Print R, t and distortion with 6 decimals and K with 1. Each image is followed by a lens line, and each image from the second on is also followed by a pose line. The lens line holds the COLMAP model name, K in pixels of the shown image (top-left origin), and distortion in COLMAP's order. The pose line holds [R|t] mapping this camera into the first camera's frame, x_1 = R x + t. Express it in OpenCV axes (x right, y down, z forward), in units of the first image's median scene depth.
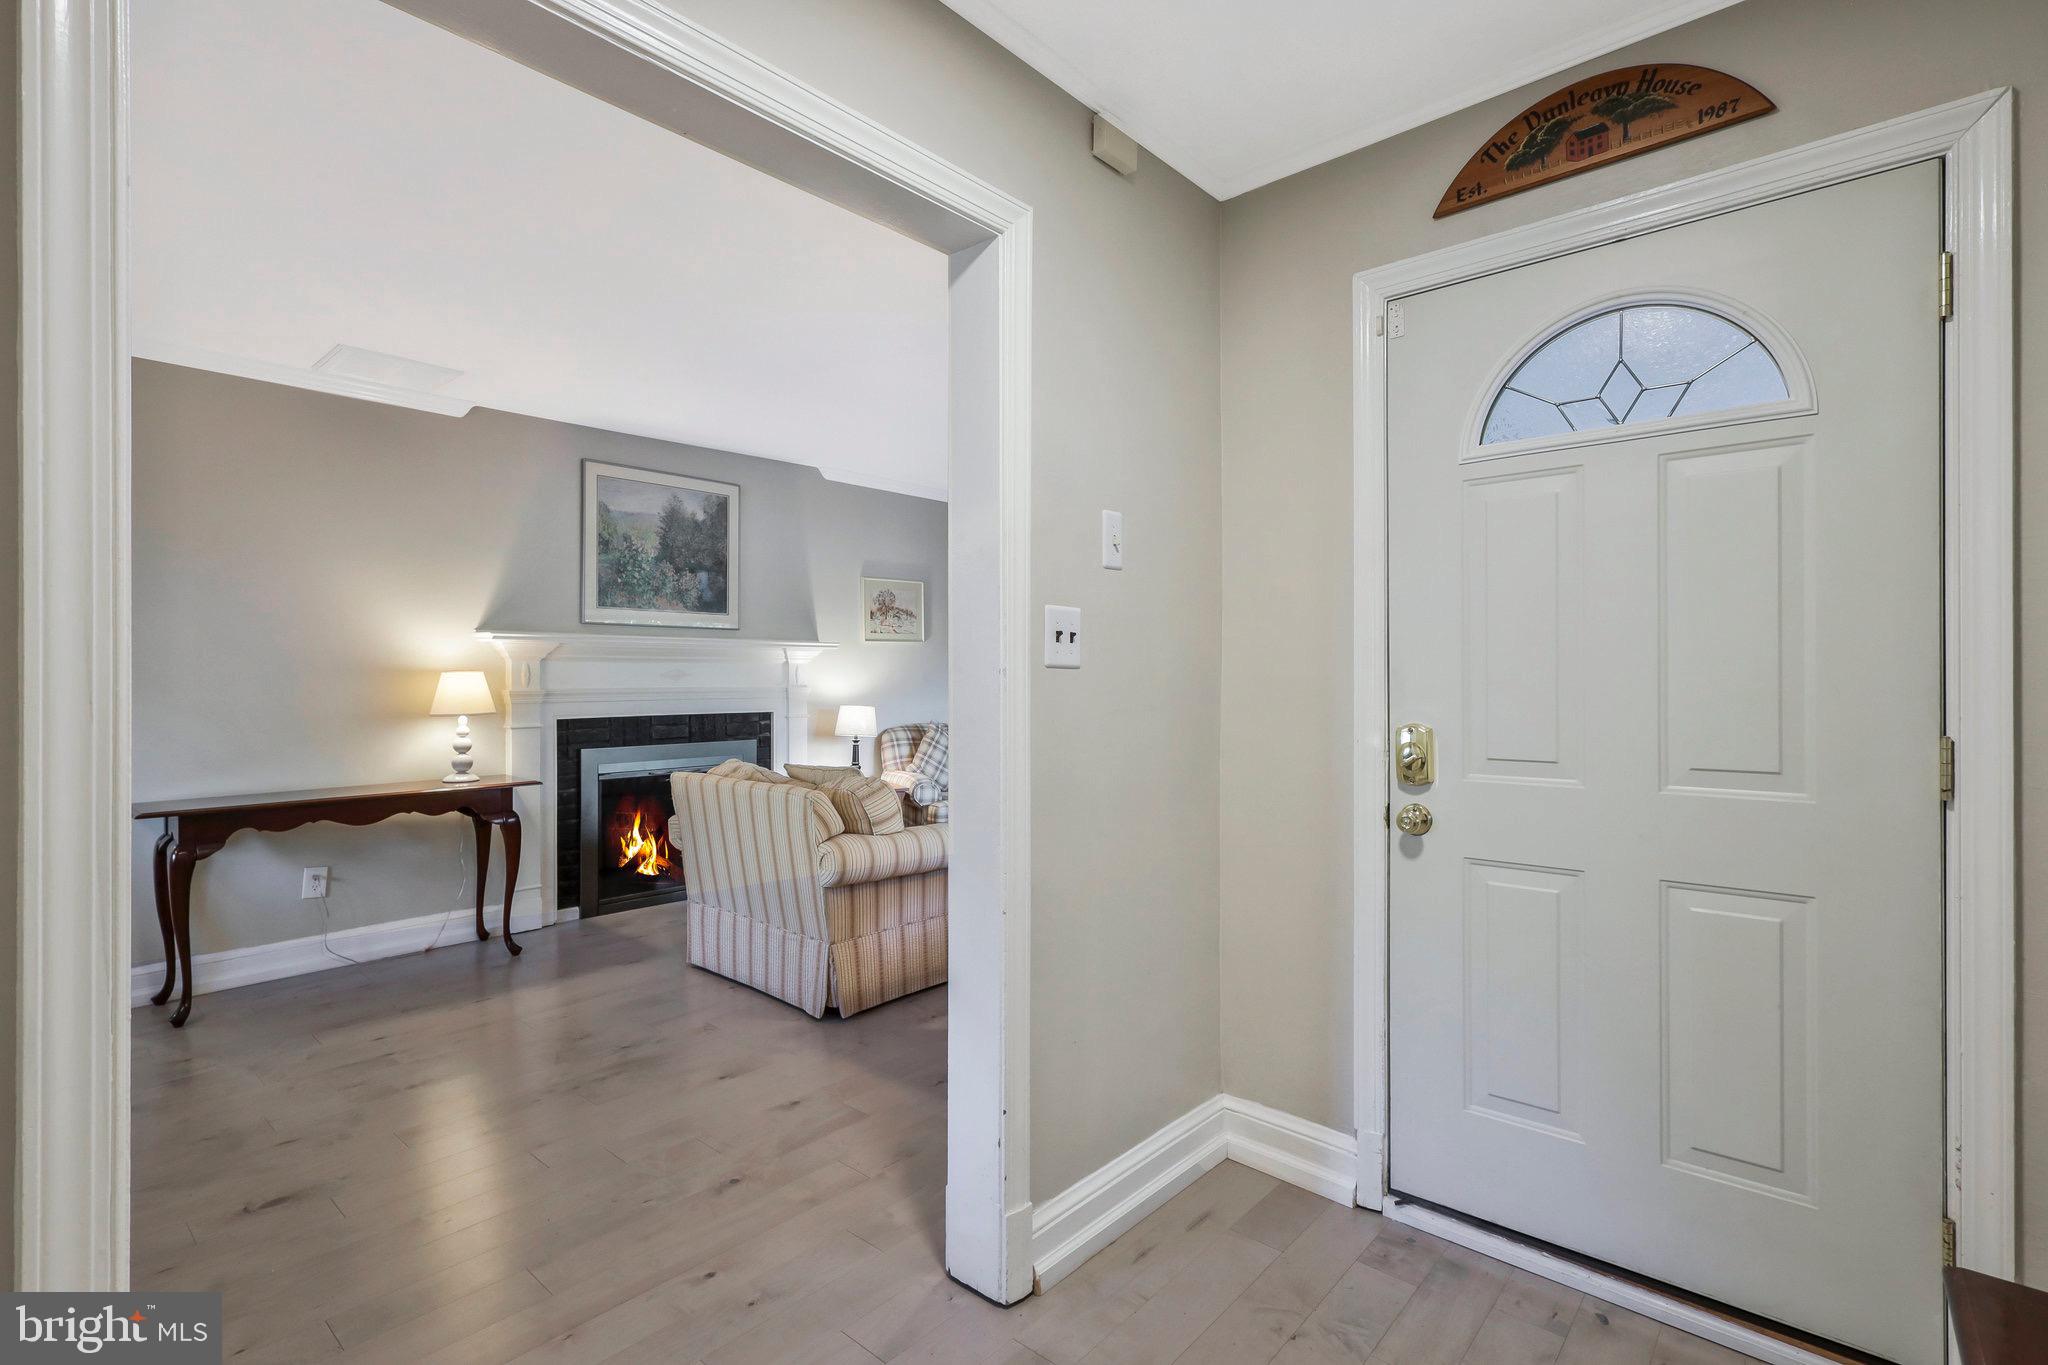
lens RADIAL K [[966.7, 0, 1048.9], [0, 966.7, 680.1], [0, 0, 1]] dist [0.000193, 0.000297]
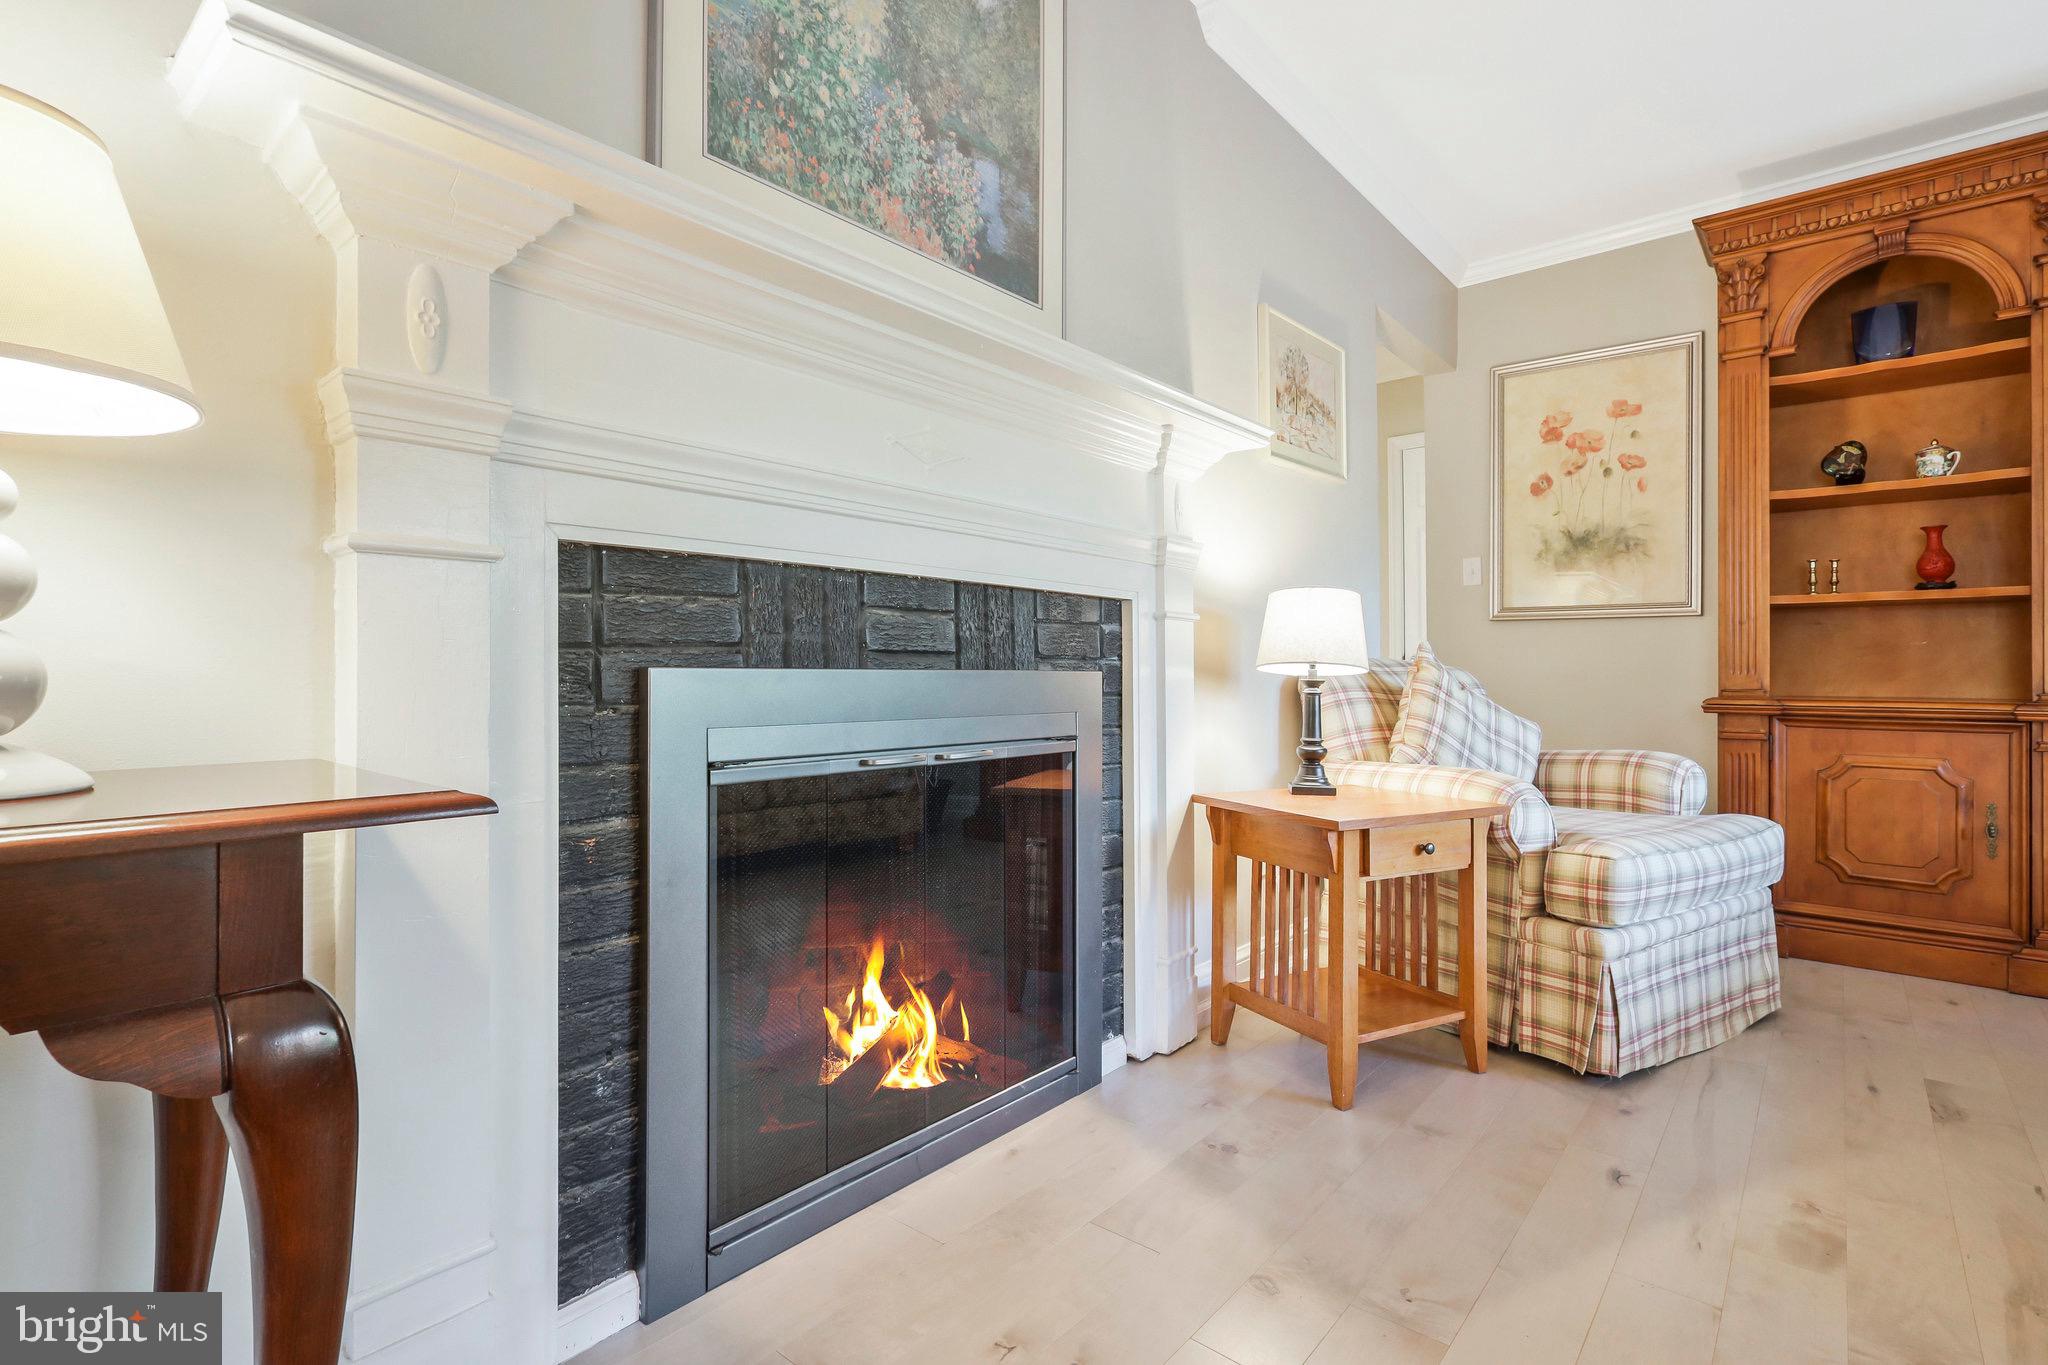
lens RADIAL K [[970.2, 0, 1019.8], [0, 970.2, 669.0], [0, 0, 1]] dist [0.002411, 0.000762]
pose [[0.999974, -0.002119, -0.006921, -0.374622], [0.002021, 0.999898, -0.014114, 0.074373], [0.006950, 0.014100, 0.999876, 0.723790]]
